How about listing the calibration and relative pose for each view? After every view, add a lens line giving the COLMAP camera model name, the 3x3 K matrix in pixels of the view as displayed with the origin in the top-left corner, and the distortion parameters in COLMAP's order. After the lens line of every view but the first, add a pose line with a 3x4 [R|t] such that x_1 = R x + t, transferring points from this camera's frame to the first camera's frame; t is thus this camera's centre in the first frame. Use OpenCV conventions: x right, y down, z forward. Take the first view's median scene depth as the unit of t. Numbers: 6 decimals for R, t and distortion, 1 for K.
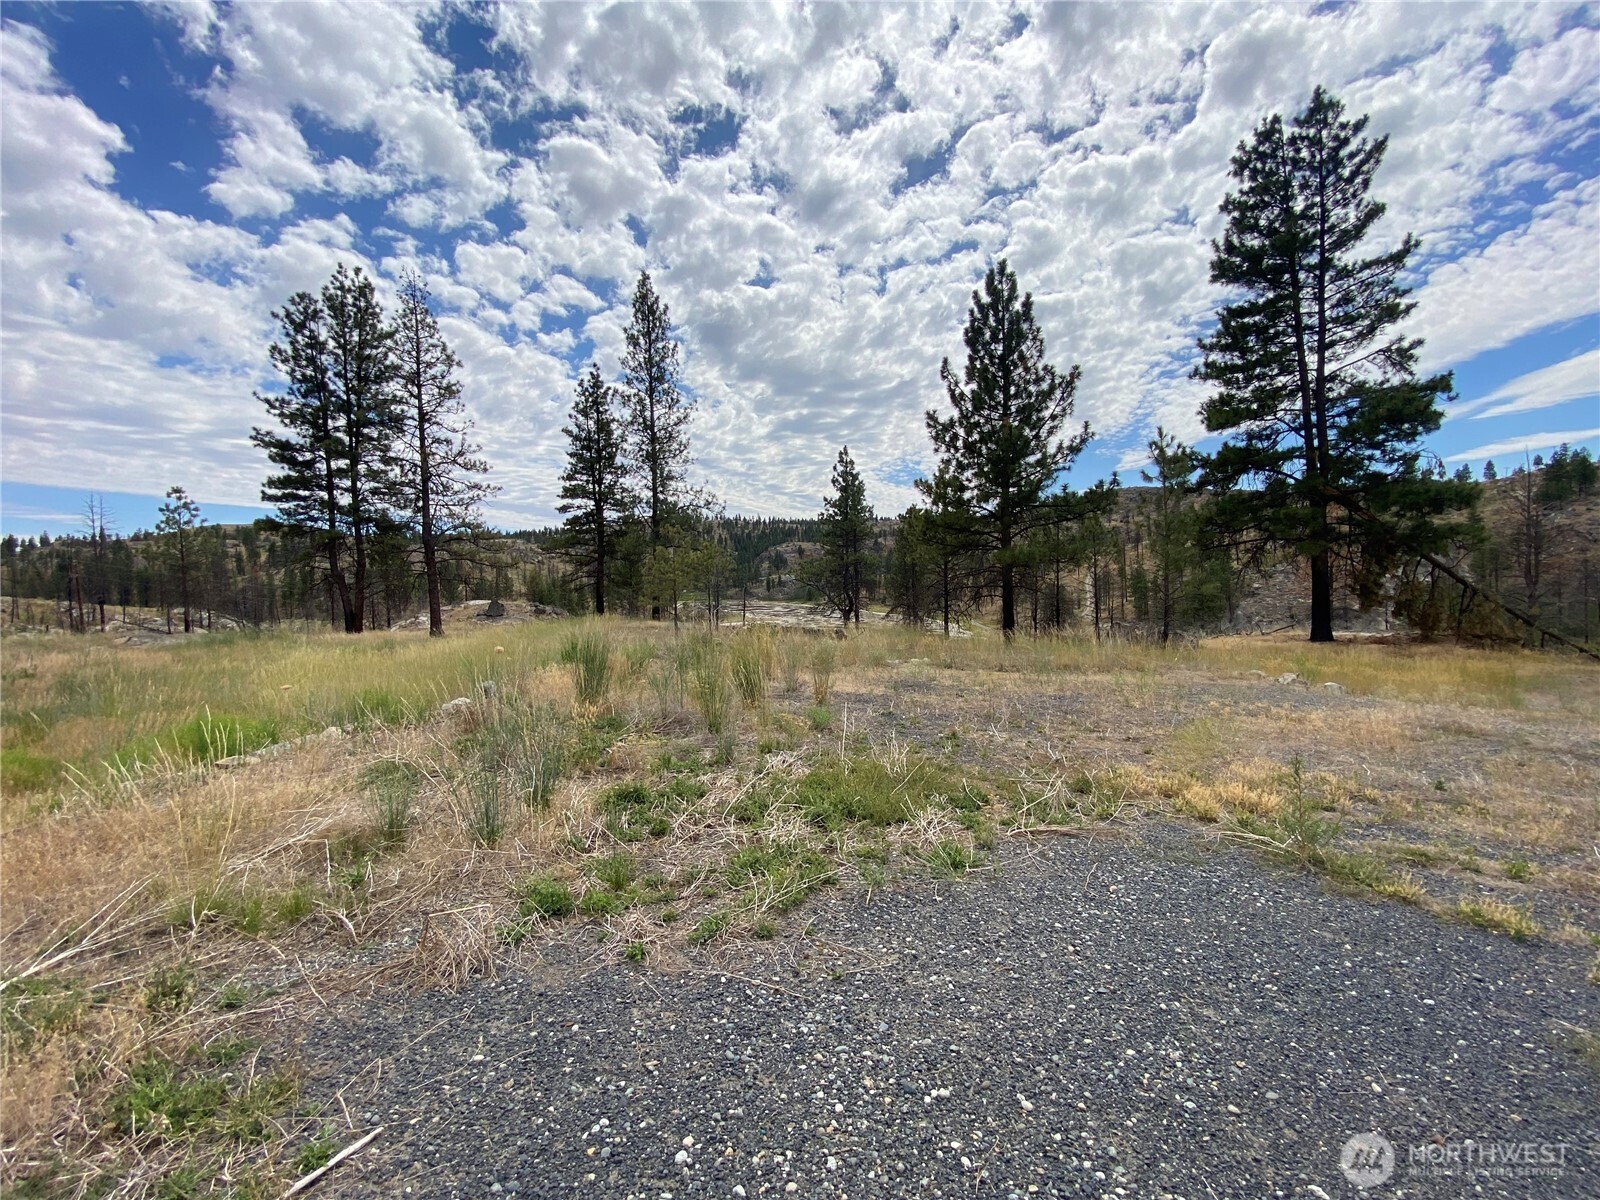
lens RADIAL K [[642.3, 0, 790.1], [0, 642.3, 614.2], [0, 0, 1]] dist [-0.019736, -0.006454]
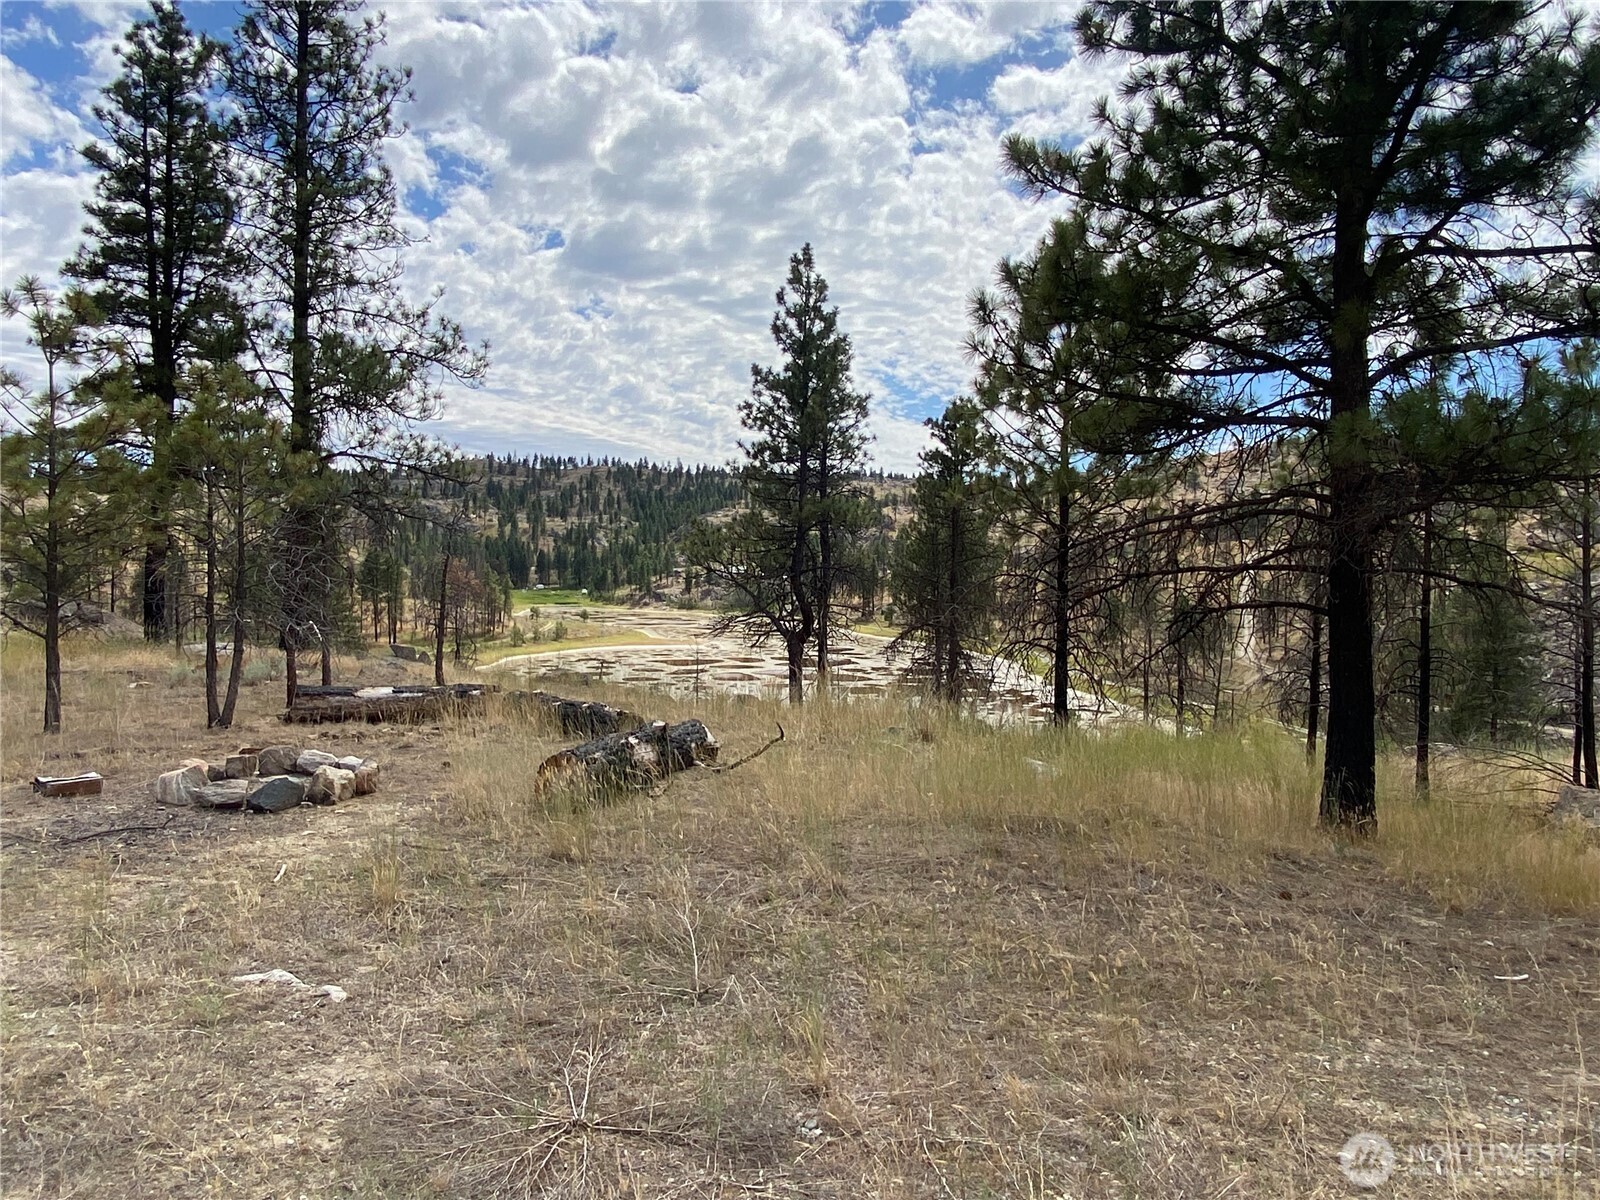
lens RADIAL K [[1106.1, 0, 800.2], [0, 1106.1, 603.2], [0, 0, 1]] dist [0.008982, 0.001580]
pose [[0.997343, 0.034600, 0.064114, 0.034028], [-0.032757, 0.999025, -0.029587, -0.005089], [-0.065075, 0.027408, 0.997504, 0.221991]]
